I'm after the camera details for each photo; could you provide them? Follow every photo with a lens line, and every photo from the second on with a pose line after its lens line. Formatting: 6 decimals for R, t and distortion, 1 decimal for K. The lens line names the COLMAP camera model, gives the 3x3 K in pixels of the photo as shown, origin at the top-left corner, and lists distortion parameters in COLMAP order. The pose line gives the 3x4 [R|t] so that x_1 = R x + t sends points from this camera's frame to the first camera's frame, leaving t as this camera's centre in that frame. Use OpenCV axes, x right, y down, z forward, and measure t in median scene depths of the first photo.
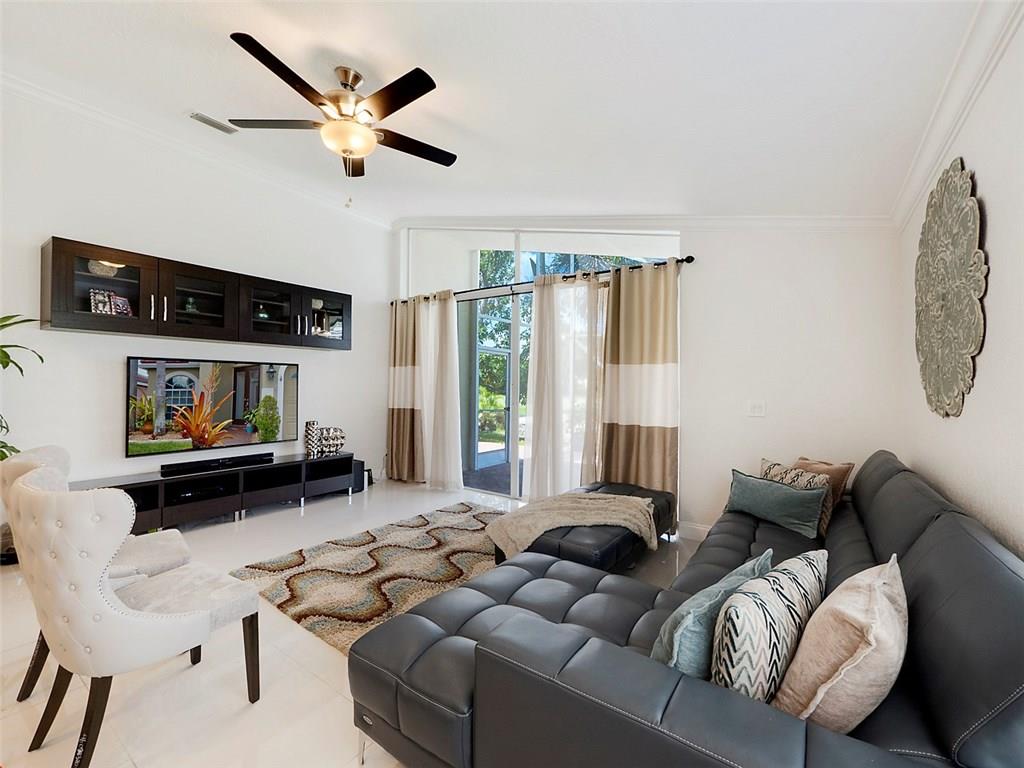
lens RADIAL K [[445.4, 0, 504.7], [0, 445.4, 381.4], [0, 0, 1]] dist [-0.000373, -0.000021]
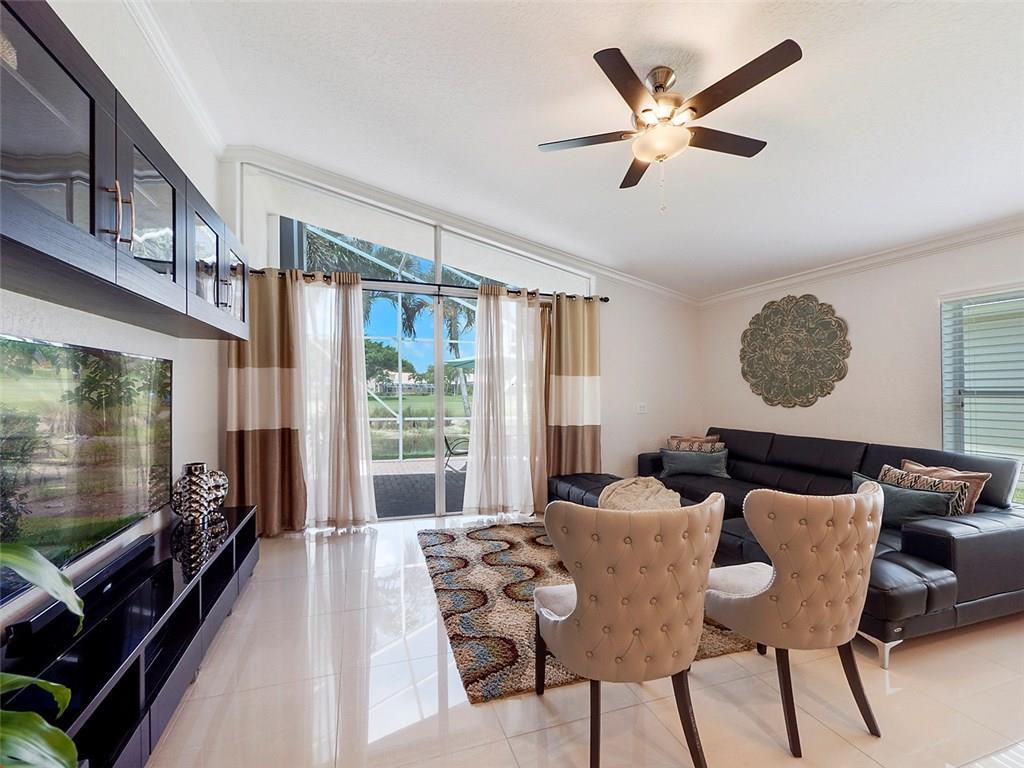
lens RADIAL K [[445.4, 0, 504.7], [0, 445.4, 381.4], [0, 0, 1]] dist [-0.000373, -0.000021]
pose [[0.579158, 0.010587, 0.815146, -0.799169], [-0.001631, 0.999929, -0.011828, -0.008125], [-0.815213, 0.005520, 0.579134, 0.432782]]
